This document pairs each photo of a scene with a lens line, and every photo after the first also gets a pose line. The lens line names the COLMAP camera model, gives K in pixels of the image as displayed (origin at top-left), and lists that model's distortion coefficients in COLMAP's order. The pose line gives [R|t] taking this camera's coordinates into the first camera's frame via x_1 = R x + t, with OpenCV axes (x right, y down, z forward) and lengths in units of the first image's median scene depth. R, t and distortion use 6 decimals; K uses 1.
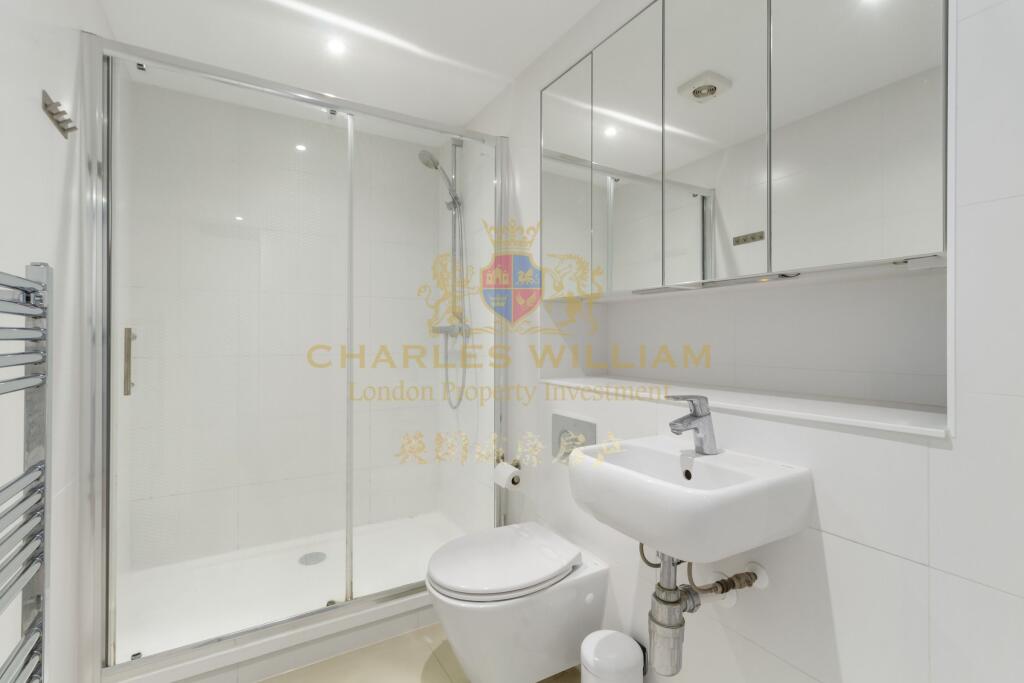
lens RADIAL K [[474.1, 0, 517.8], [0, 474.1, 336.4], [0, 0, 1]] dist [-0.000107, 0.000045]
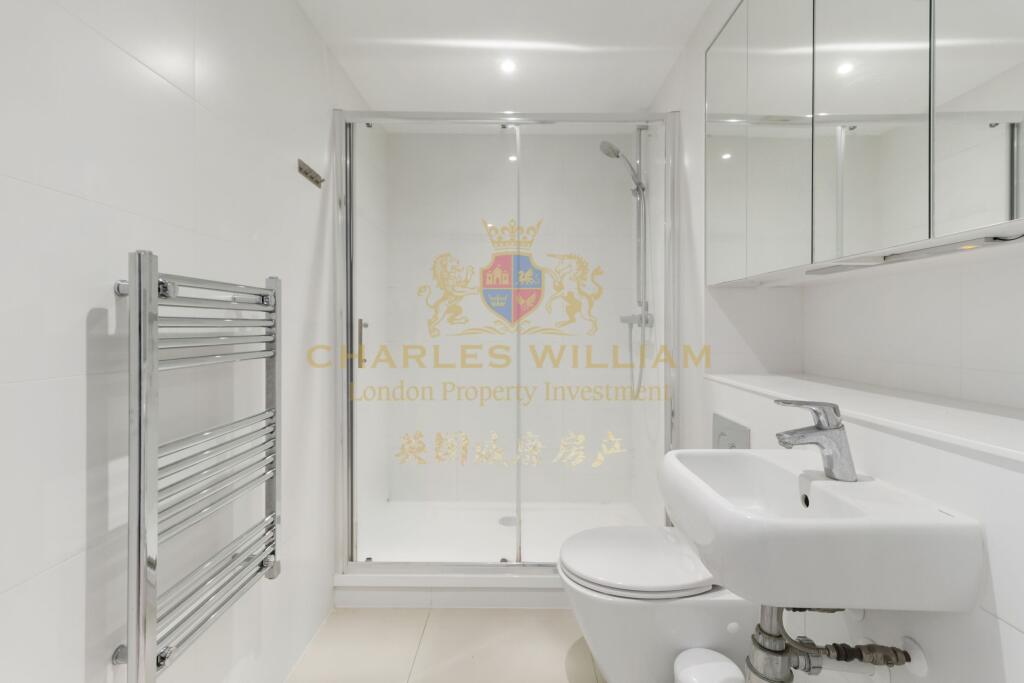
lens RADIAL K [[476.6, 0, 513.6], [0, 476.6, 330.4], [0, 0, 1]] dist [0.019592, -0.010221]
pose [[0.855799, 0.009152, -0.517227, 0.292698], [-0.004155, 0.999933, 0.010819, -0.000953], [0.517291, -0.007109, 0.855780, 0.047245]]
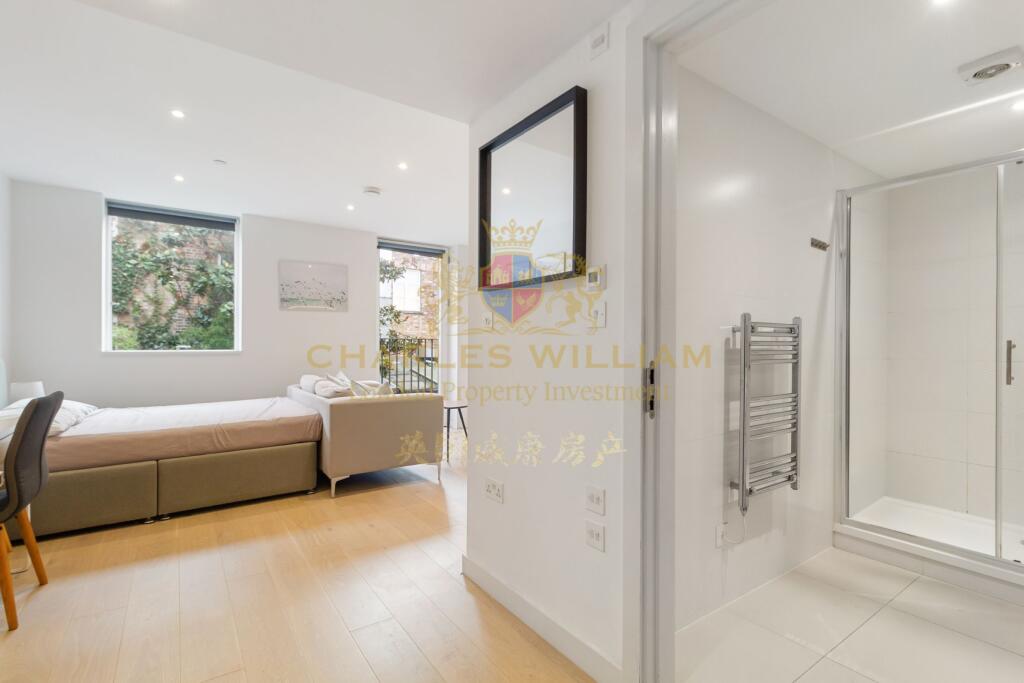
lens RADIAL K [[478.0, 0, 512.0], [0, 478.0, 351.8], [0, 0, 1]] dist [0.001300, 0.000326]
pose [[0.079024, 0.016117, -0.996742, 0.995109], [-0.002247, 0.999870, 0.015990, 0.001298], [0.996870, 0.000976, 0.079050, -0.523456]]
